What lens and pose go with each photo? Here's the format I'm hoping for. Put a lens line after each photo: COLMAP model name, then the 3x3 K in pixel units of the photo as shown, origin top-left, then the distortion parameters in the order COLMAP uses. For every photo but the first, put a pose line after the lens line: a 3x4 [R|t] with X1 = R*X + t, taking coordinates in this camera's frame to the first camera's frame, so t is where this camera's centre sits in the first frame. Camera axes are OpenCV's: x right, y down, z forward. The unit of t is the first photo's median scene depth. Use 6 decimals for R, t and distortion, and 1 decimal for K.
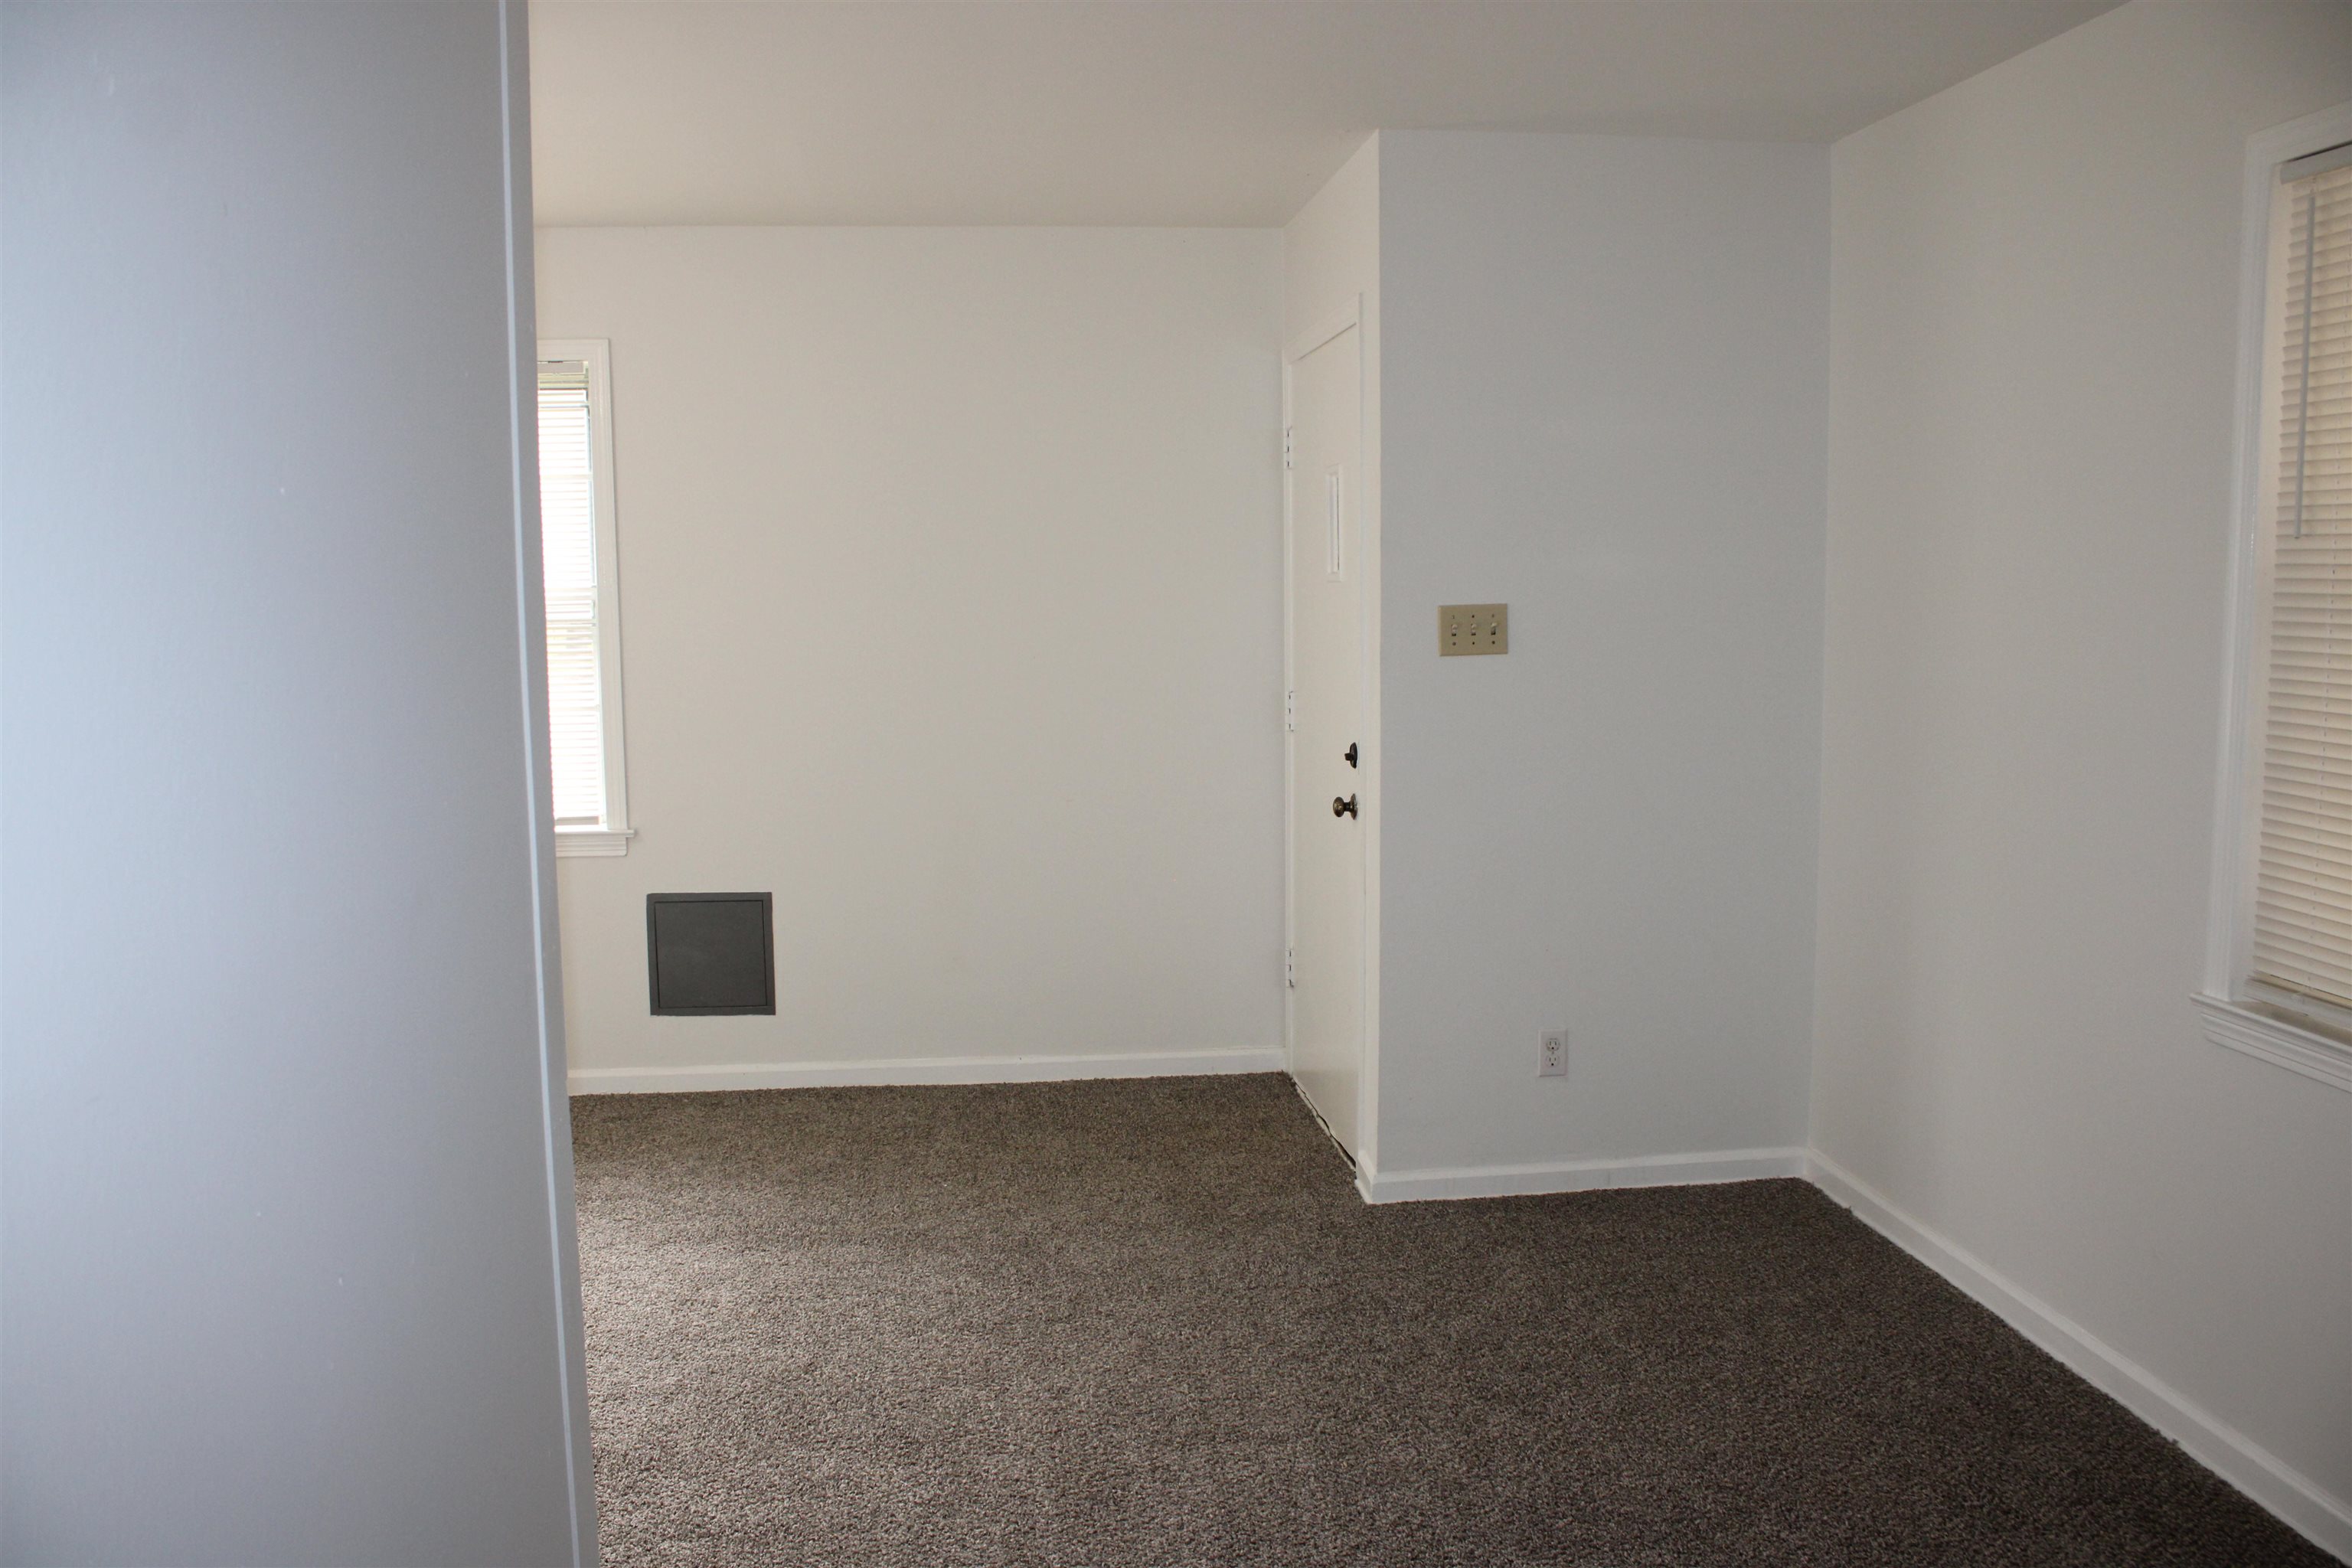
lens RADIAL K [[1948.0, 0, 1180.7], [0, 1948.0, 784.4], [0, 0, 1]] dist [-0.160650, 0.134053]
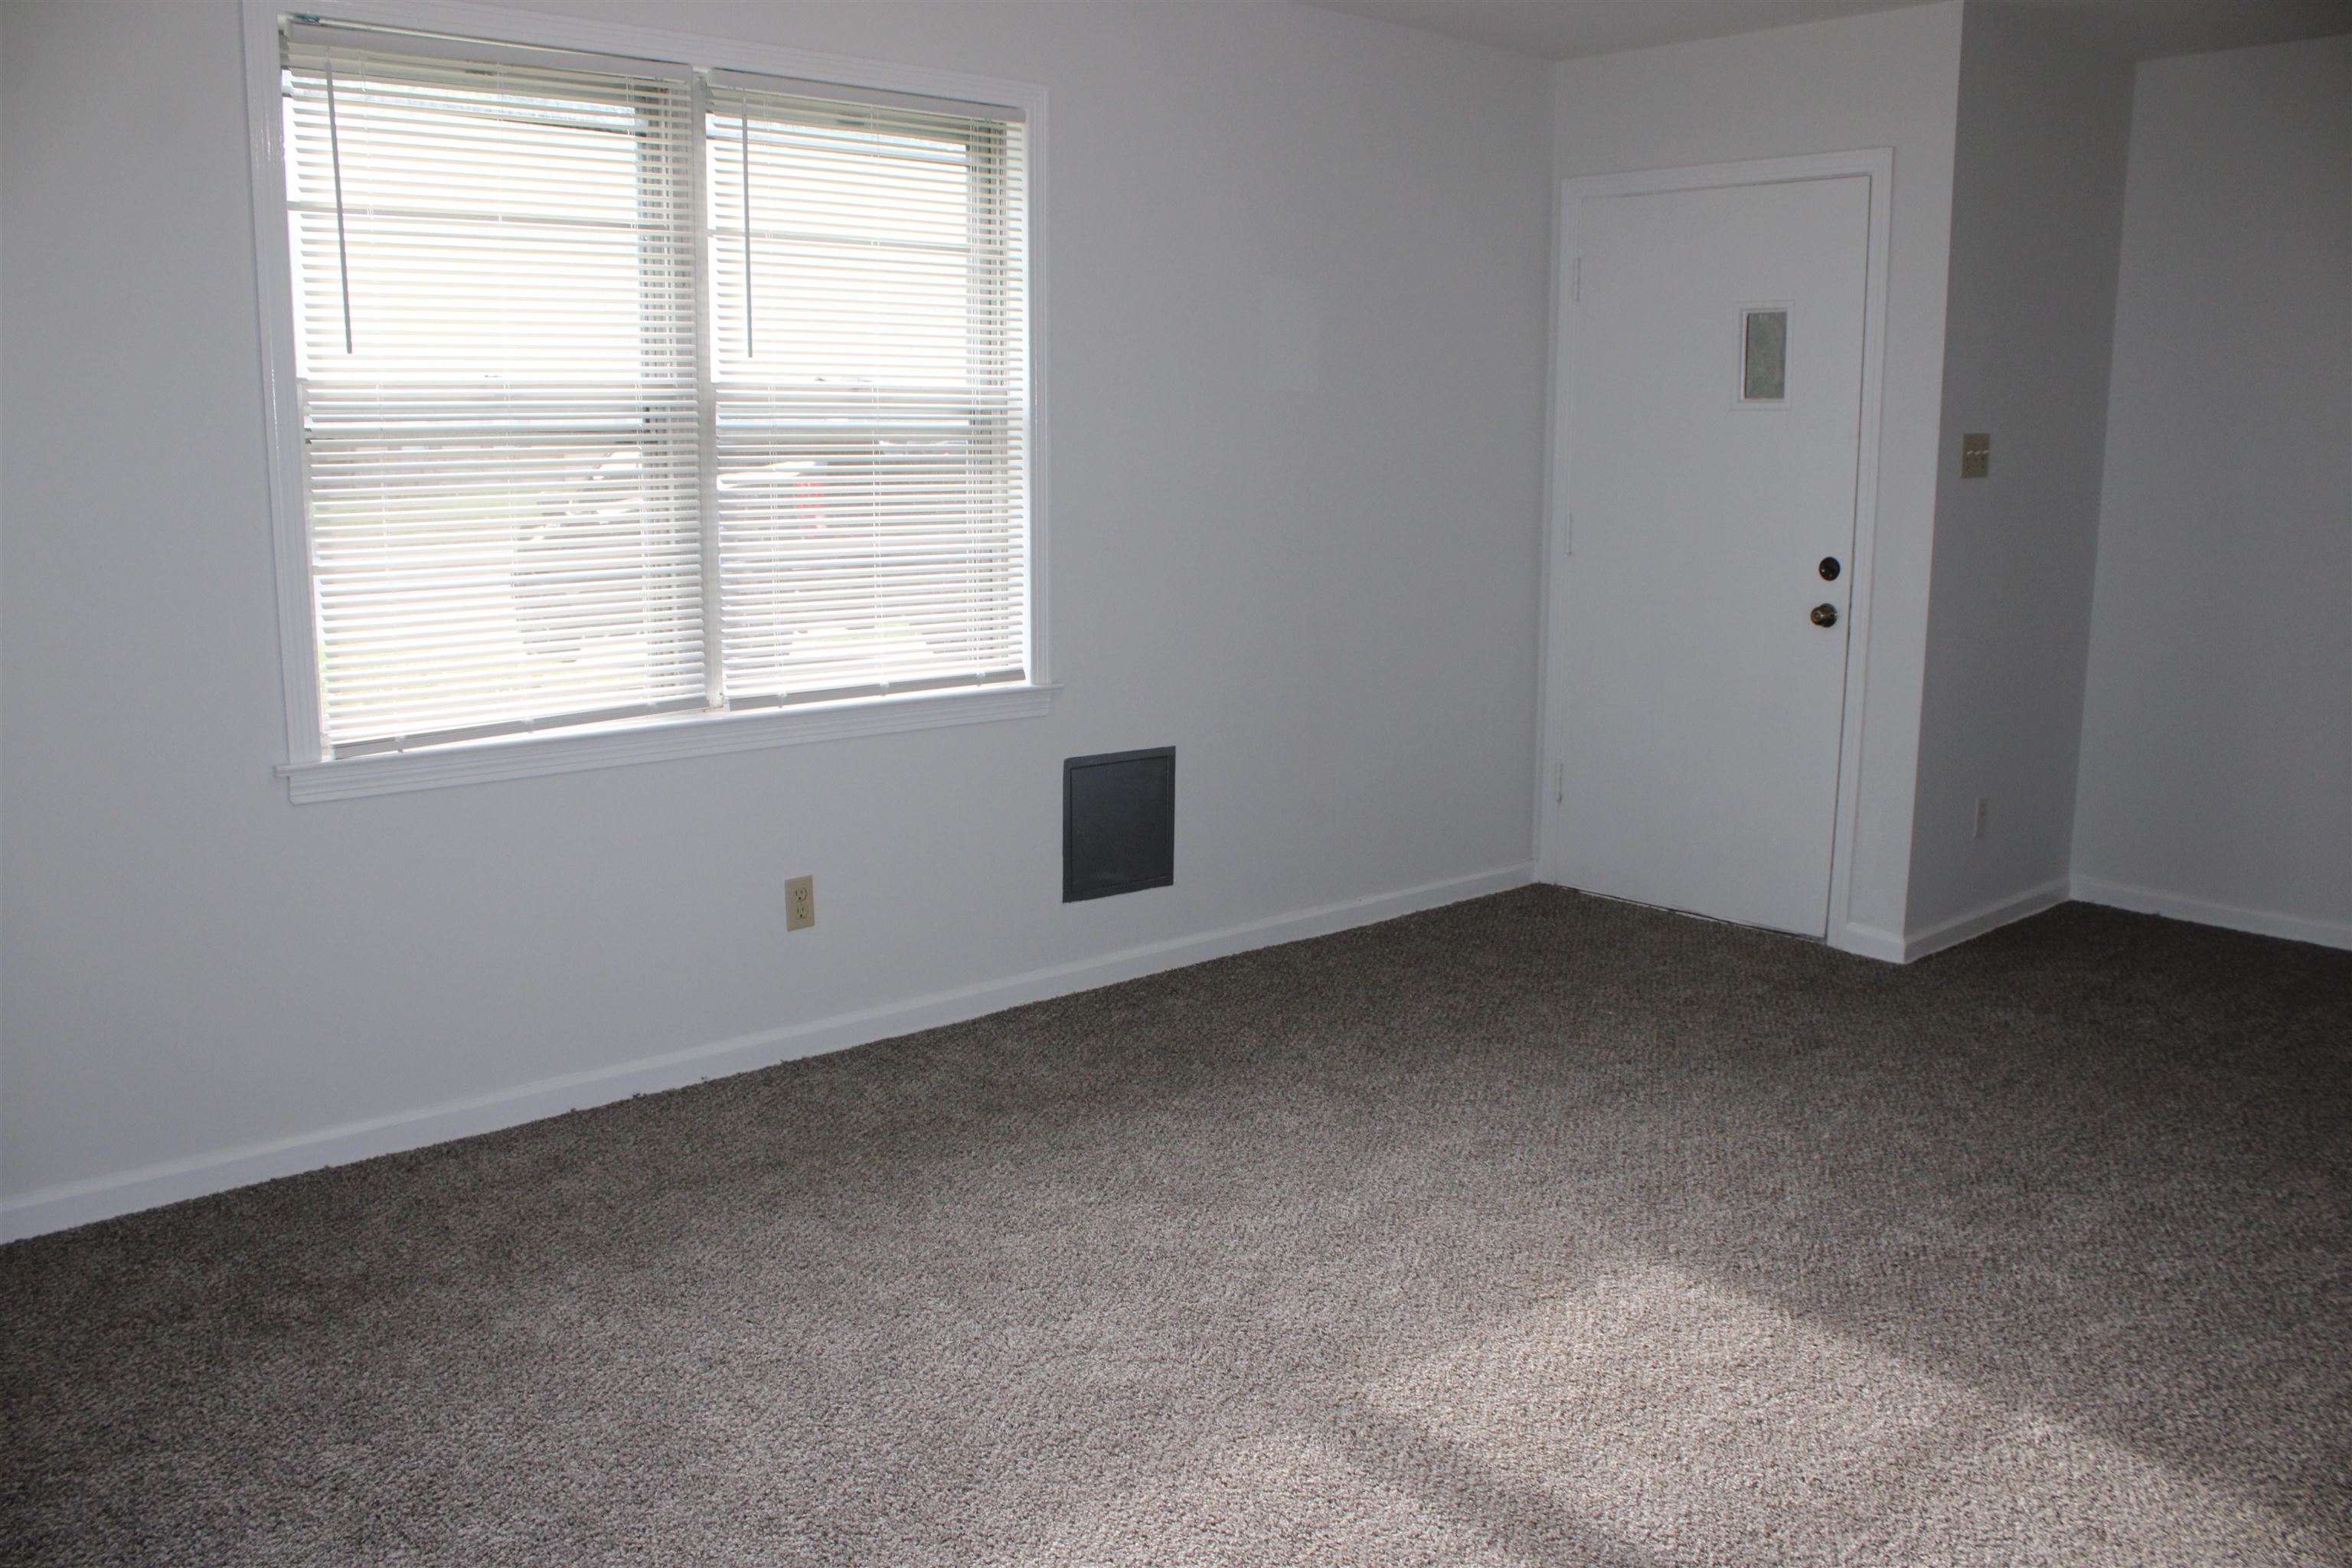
lens RADIAL K [[1948.0, 0, 1171.4], [0, 1948.0, 787.0], [0, 0, 1]] dist [-0.160650, 0.134053]
pose [[0.810117, -0.089103, 0.579457, -0.732104], [0.043375, 0.994784, 0.092326, -0.007431], [-0.584661, -0.049661, 0.809756, 0.284749]]
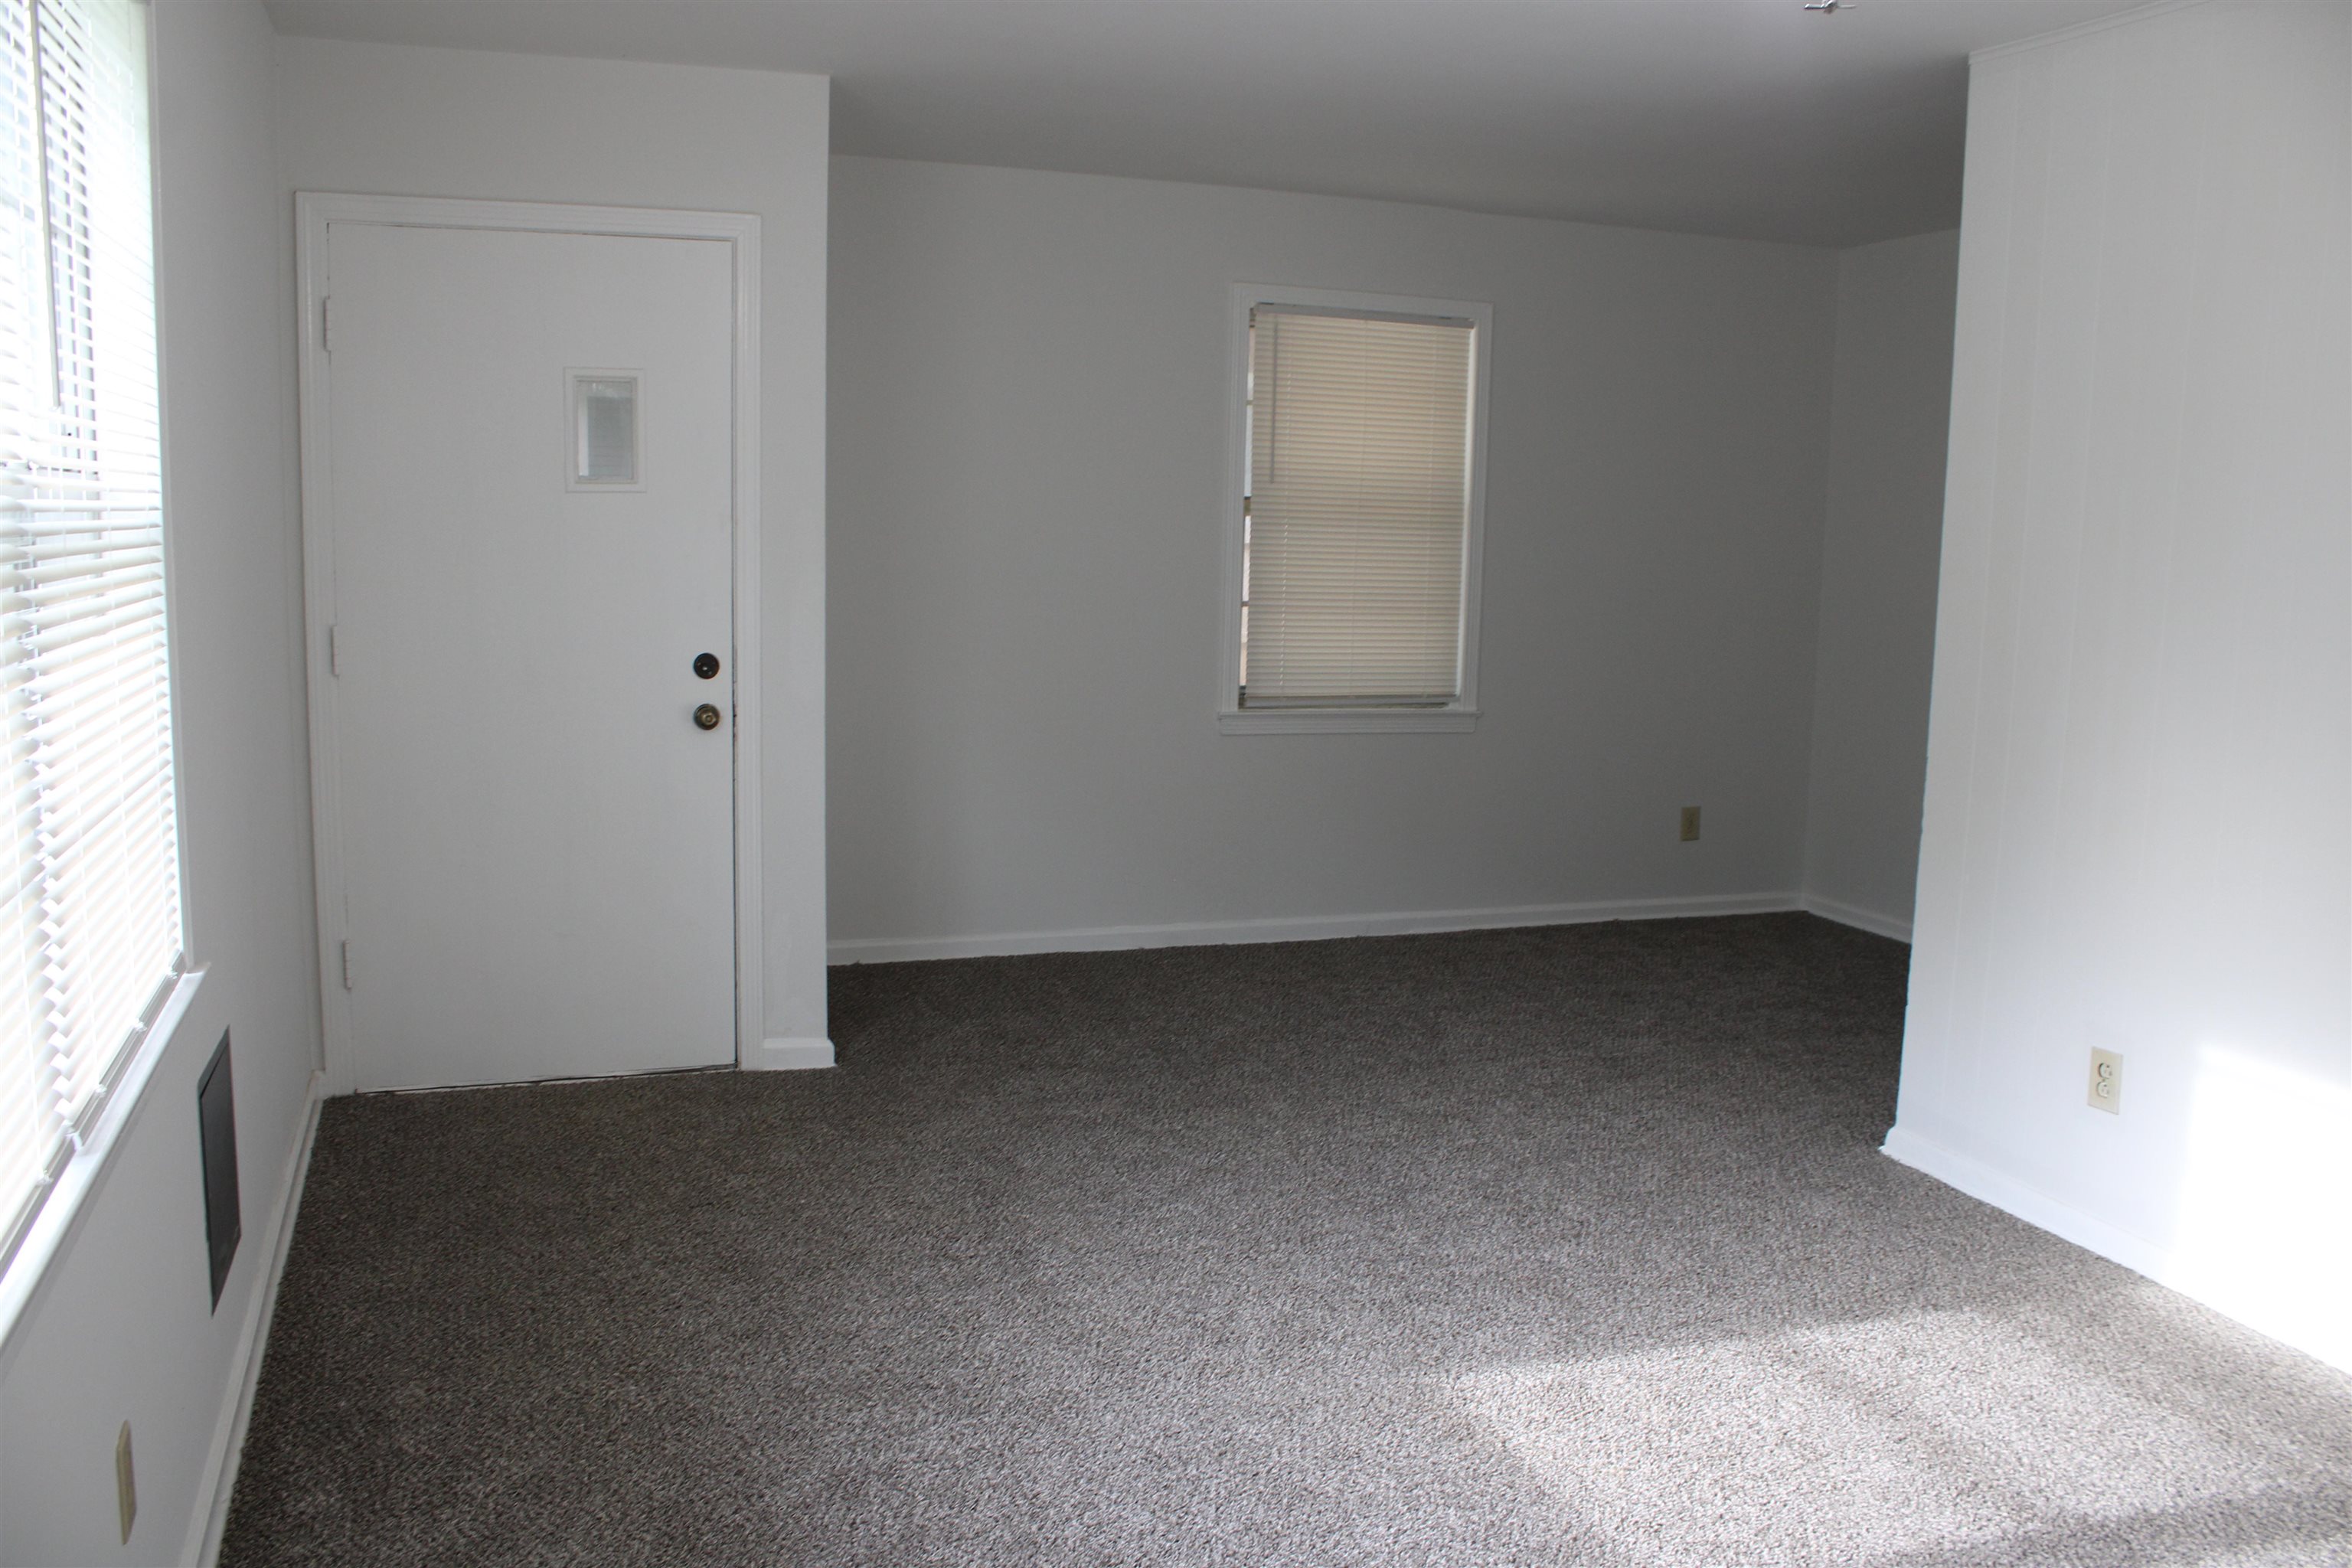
lens RADIAL K [[1948.0, 0, 1178.4], [0, 1948.0, 791.8], [0, 0, 1]] dist [-0.160650, 0.134053]
pose [[-0.242624, -0.137427, 0.960337, -0.805449], [0.078934, 0.983837, 0.160732, -0.079328], [-0.966904, 0.114801, -0.227855, 0.852975]]
